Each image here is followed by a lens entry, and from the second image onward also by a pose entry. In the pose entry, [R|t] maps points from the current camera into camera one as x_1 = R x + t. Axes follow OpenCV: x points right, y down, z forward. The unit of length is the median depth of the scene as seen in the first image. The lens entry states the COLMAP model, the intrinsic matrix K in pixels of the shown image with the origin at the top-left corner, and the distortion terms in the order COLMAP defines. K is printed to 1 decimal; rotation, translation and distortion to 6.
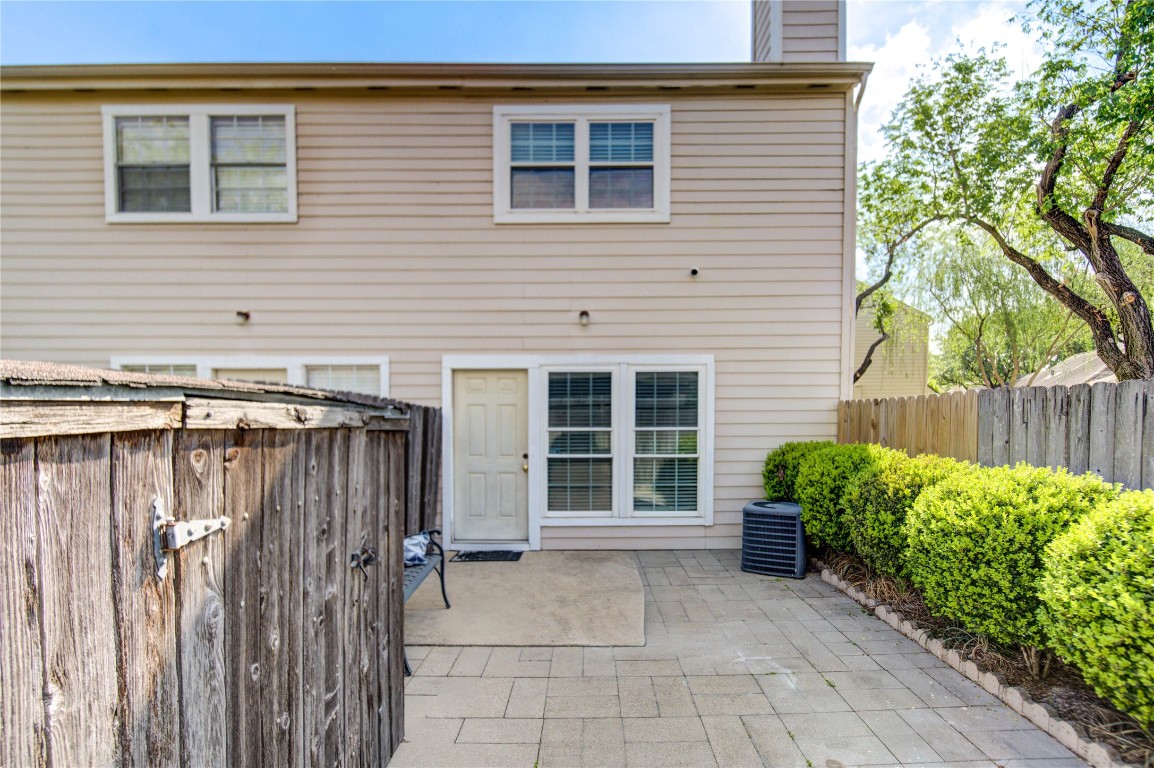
lens RADIAL K [[505.1, 0, 579.2], [0, 505.1, 452.2], [0, 0, 1]] dist [-0.003013, -0.000505]
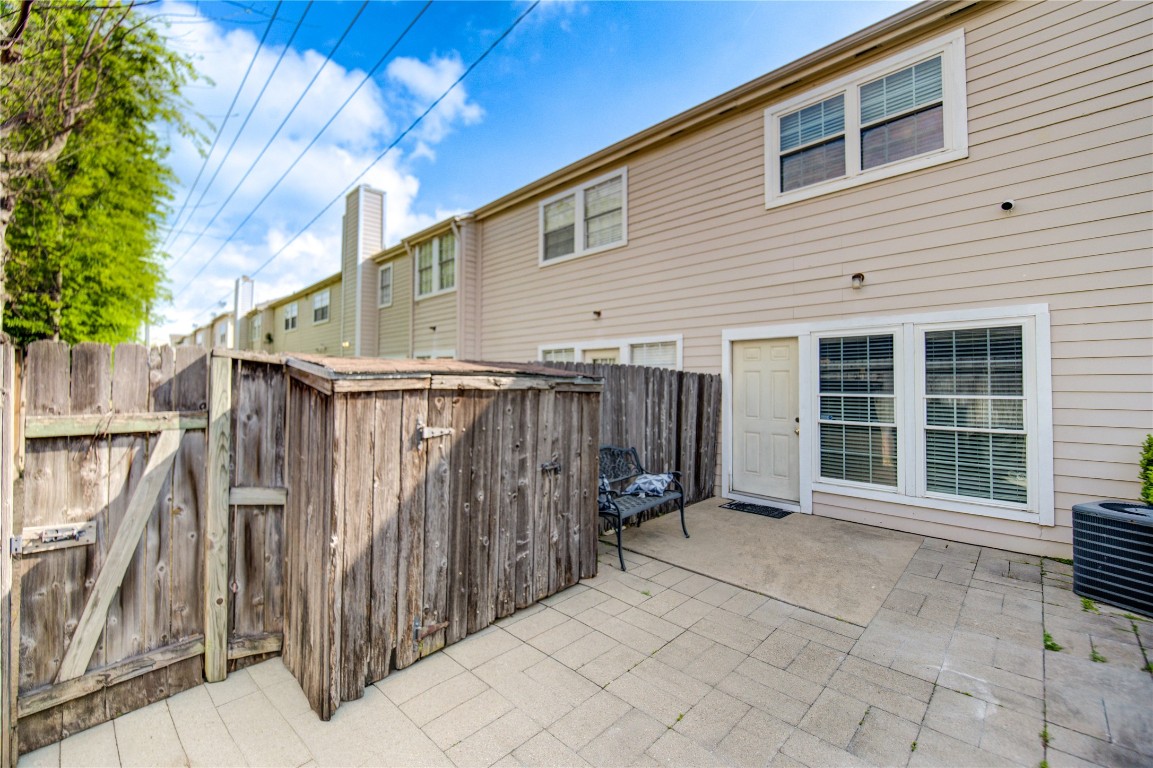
lens RADIAL K [[485.8, 0, 576.5], [0, 485.8, 384.0], [0, 0, 1]] dist [0.000954, -0.004594]
pose [[0.693712, 0.006137, -0.720227, 0.350545], [-0.050971, 0.997875, -0.040592, -0.002257], [0.718447, 0.064870, 0.692550, -0.026342]]
